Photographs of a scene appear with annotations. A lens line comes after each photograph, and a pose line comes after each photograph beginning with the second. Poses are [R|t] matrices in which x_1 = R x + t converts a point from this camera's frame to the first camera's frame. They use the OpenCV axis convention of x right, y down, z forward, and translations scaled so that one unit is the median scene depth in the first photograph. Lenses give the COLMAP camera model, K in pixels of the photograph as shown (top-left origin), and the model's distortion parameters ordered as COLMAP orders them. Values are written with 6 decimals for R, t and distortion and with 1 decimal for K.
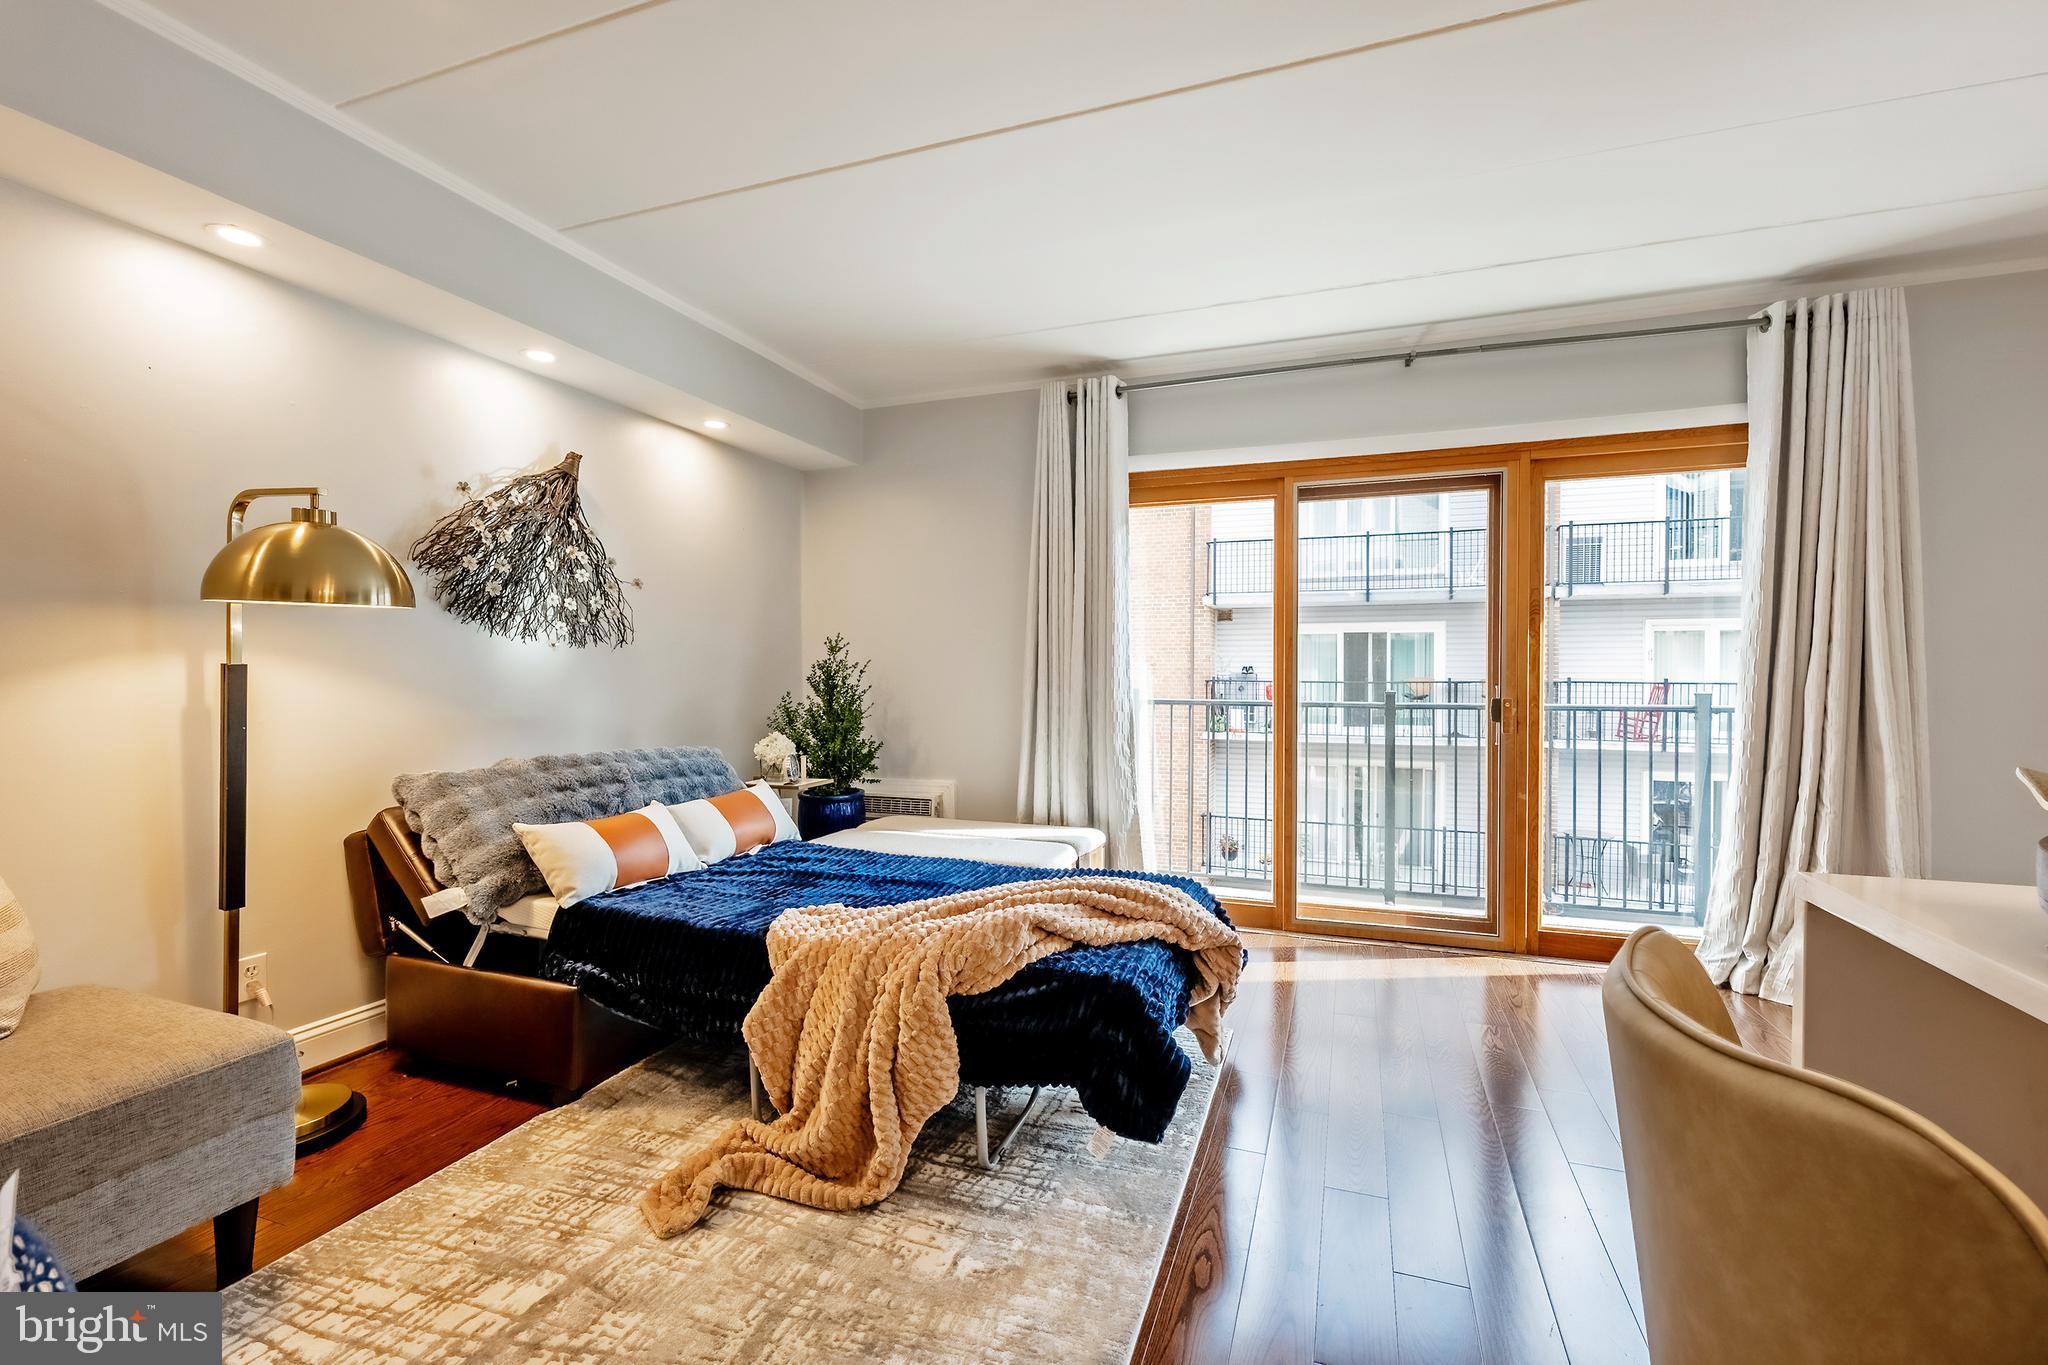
lens RADIAL K [[854.2, 0, 1032.1], [0, 854.2, 684.8], [0, 0, 1]] dist [0.001085, -0.000048]
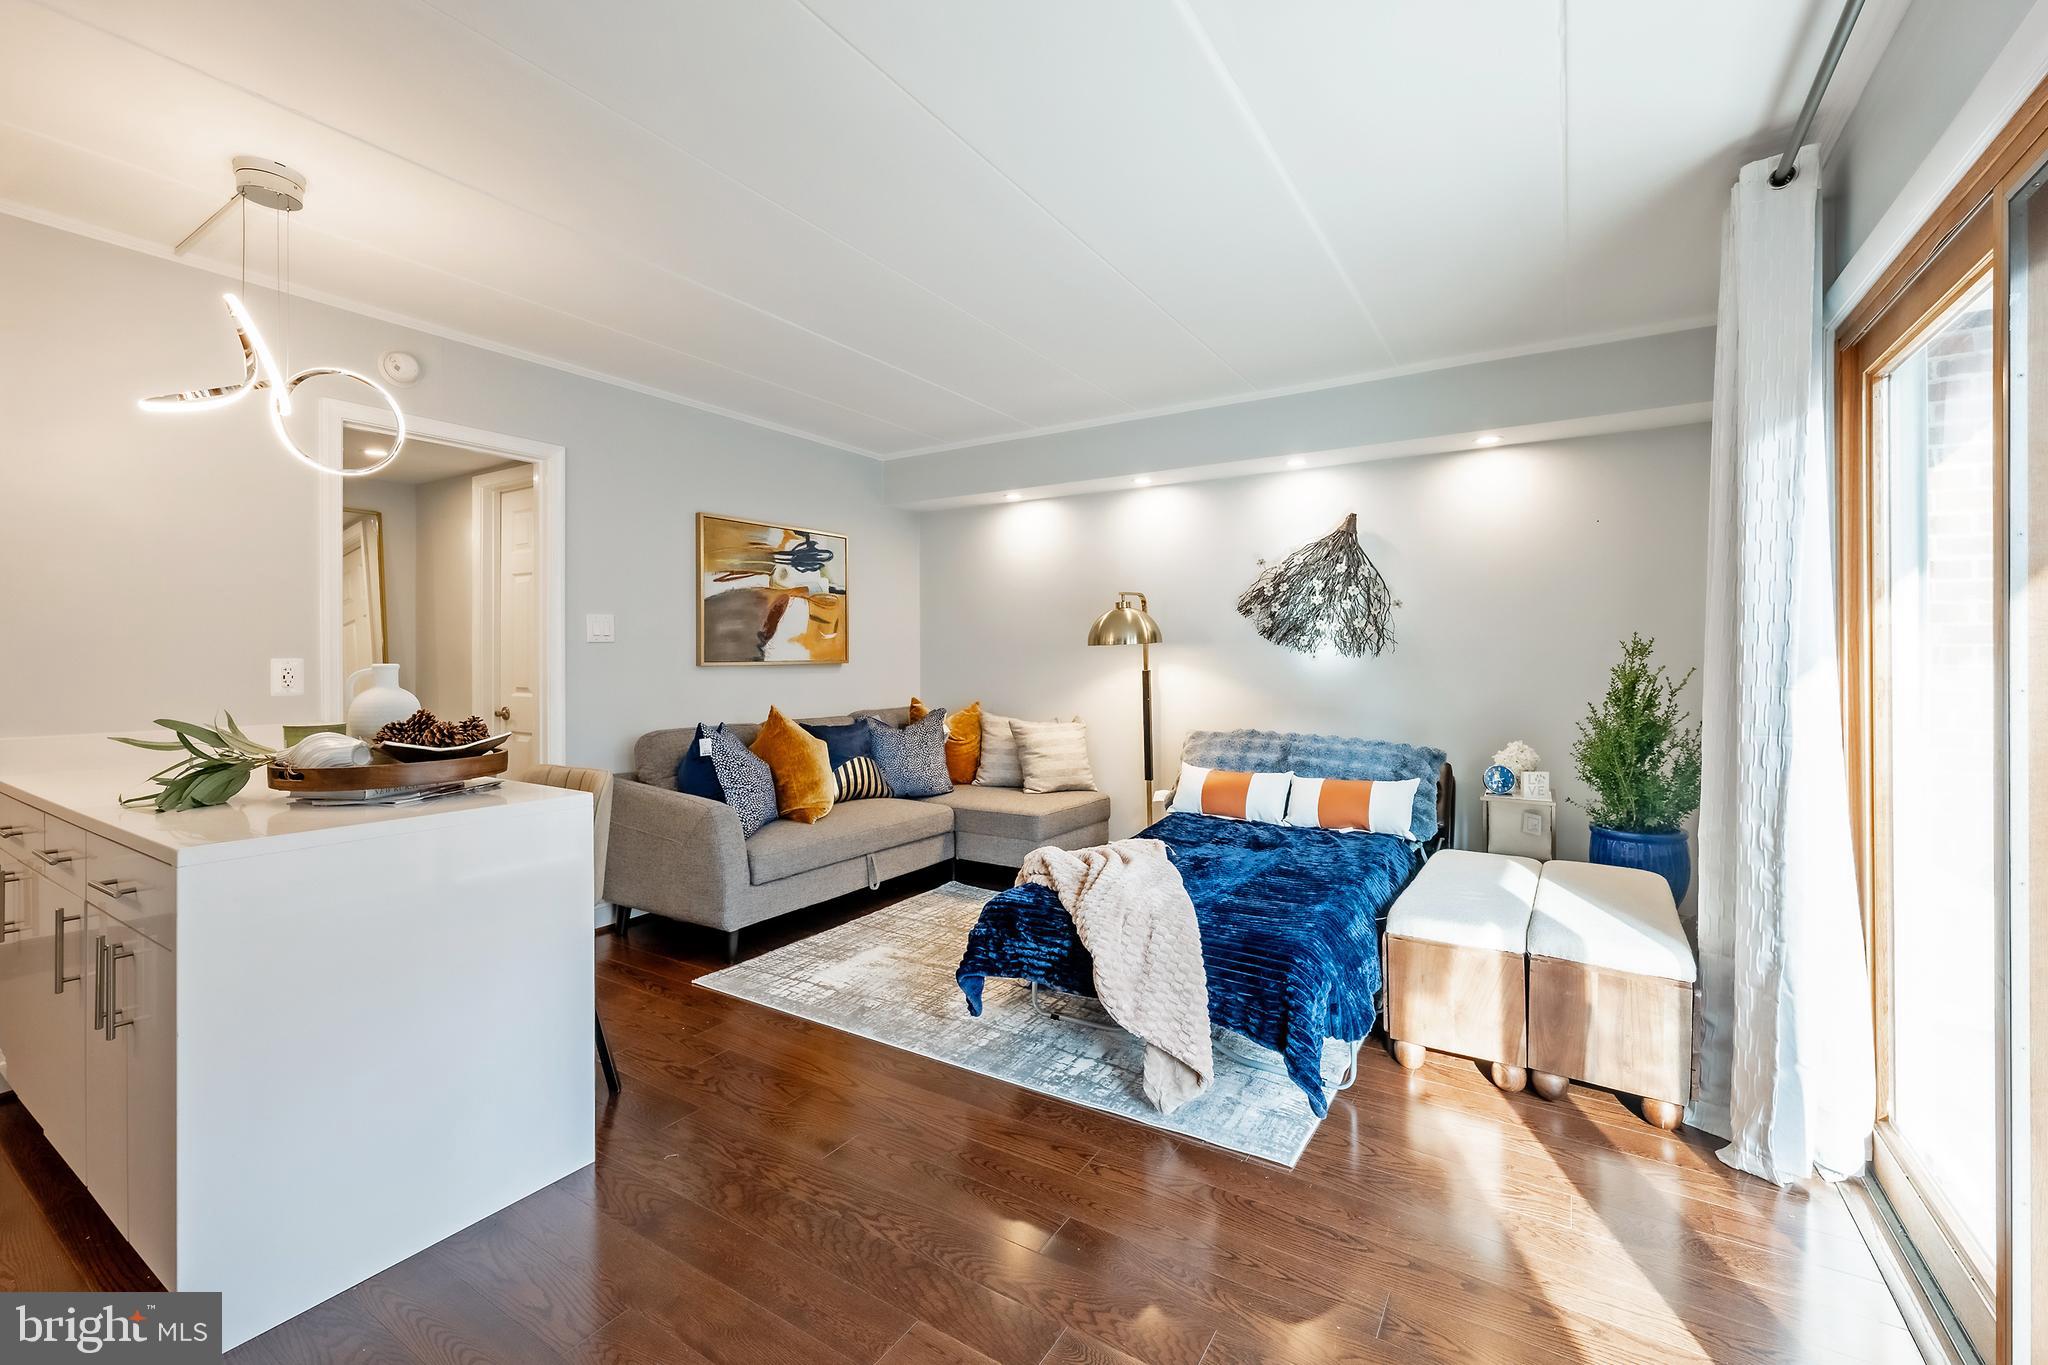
lens RADIAL K [[854.2, 0, 1074.2], [0, 854.2, 659.5], [0, 0, 1]] dist [0.001085, -0.000048]
pose [[-0.168976, 0.007091, -0.985595, 0.883758], [-0.009146, 0.999920, 0.008762, -0.048626], [0.985578, 0.010495, -0.168898, 0.805429]]
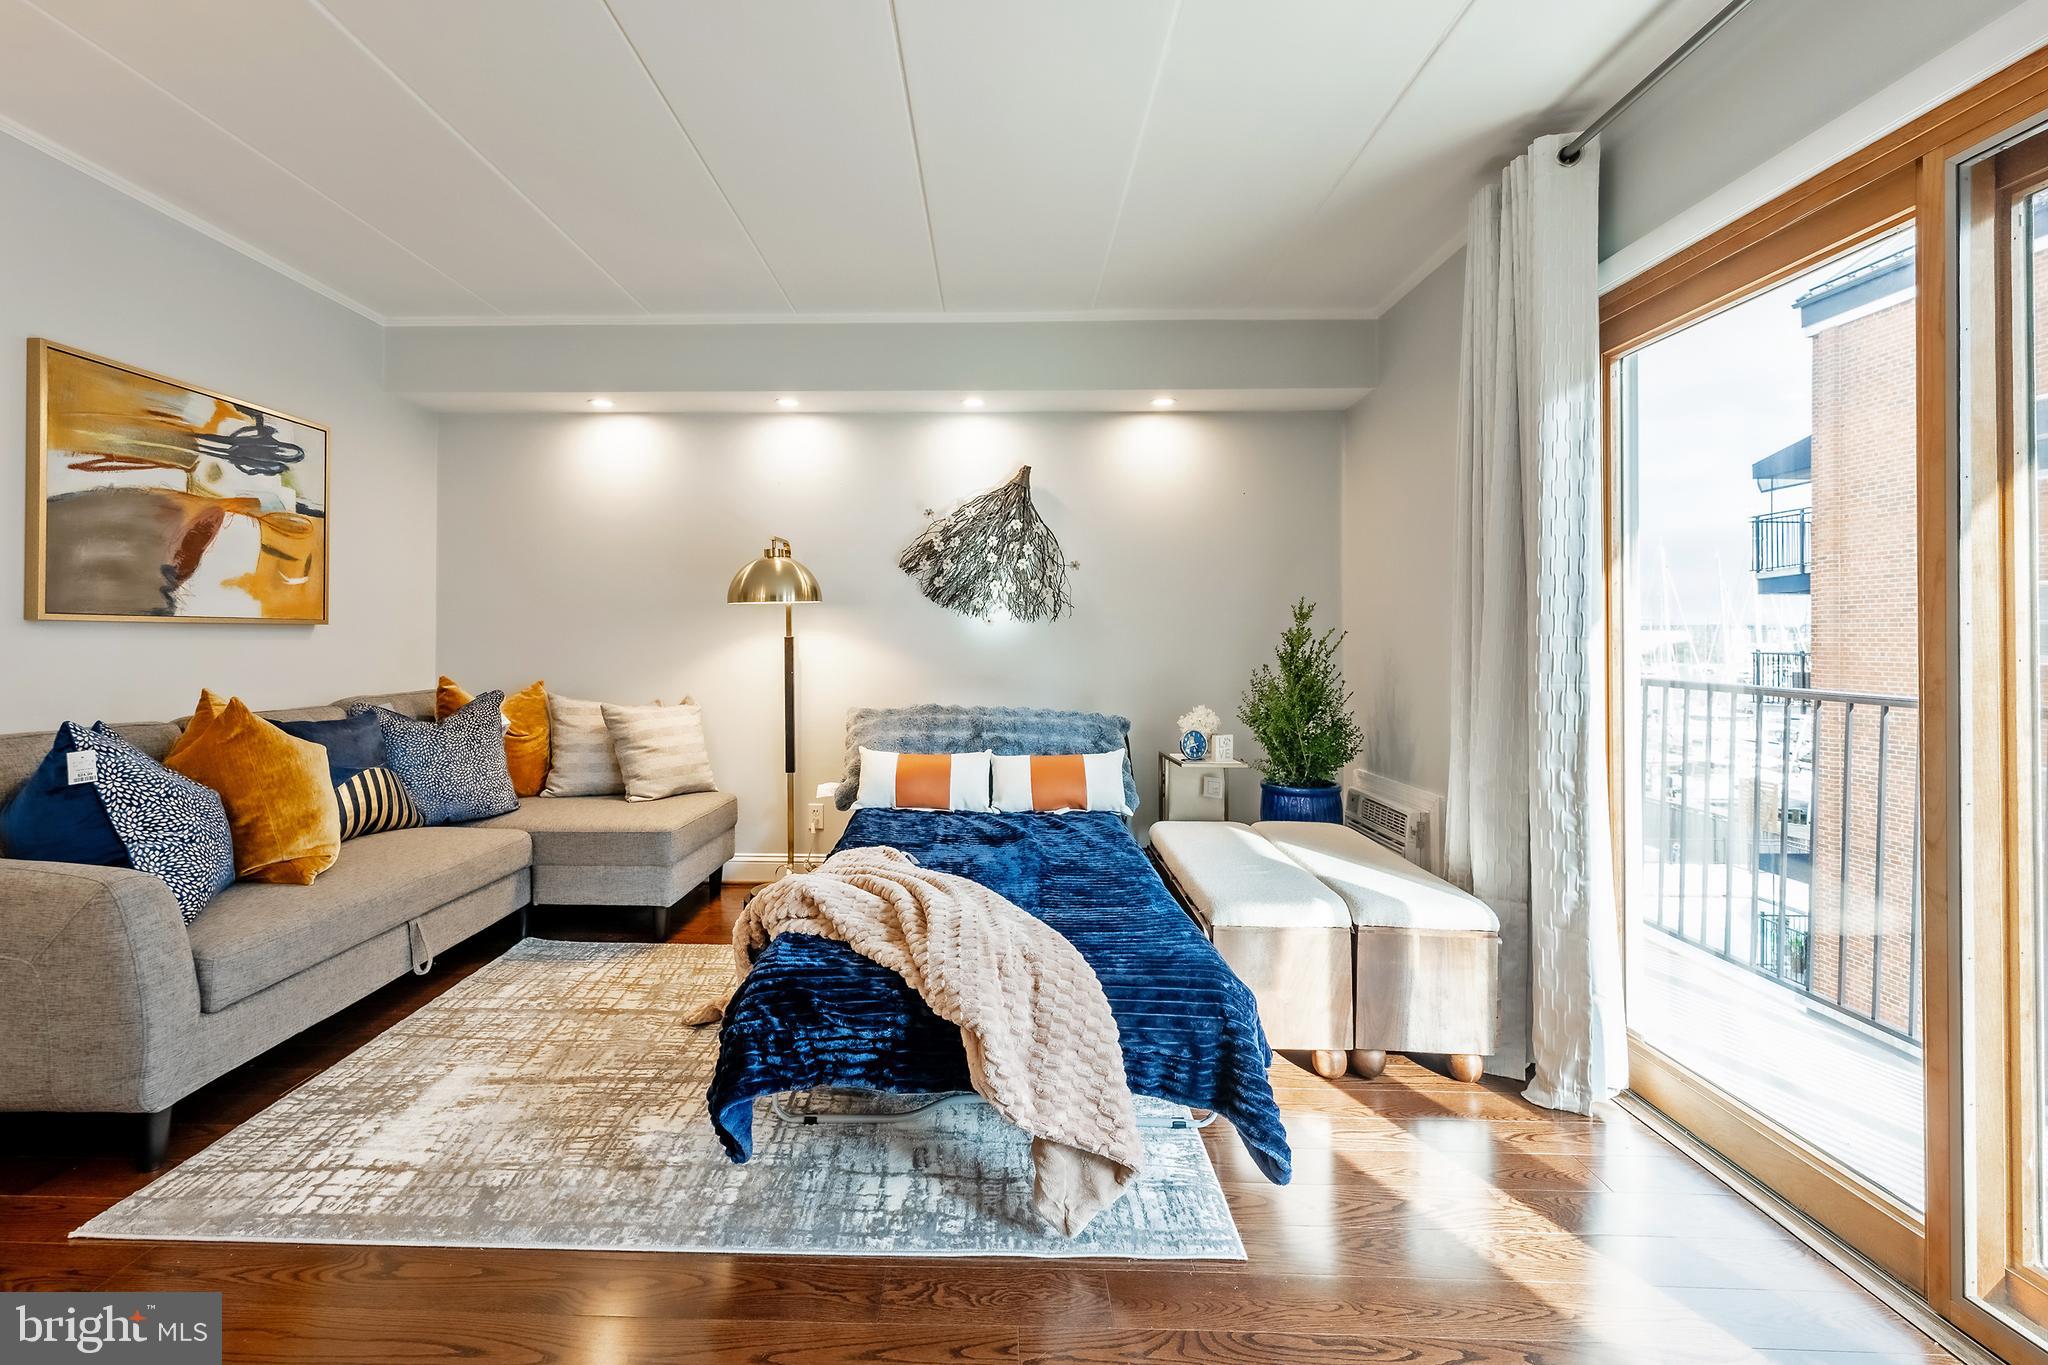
lens RADIAL K [[854.2, 0, 973.2], [0, 854.2, 635.6], [0, 0, 1]] dist [0.001085, -0.000048]
pose [[0.326144, -0.002776, -0.945316, 0.621486], [-0.012908, 0.999889, -0.007390, -0.013713], [0.945232, 0.014613, 0.326072, 0.528639]]
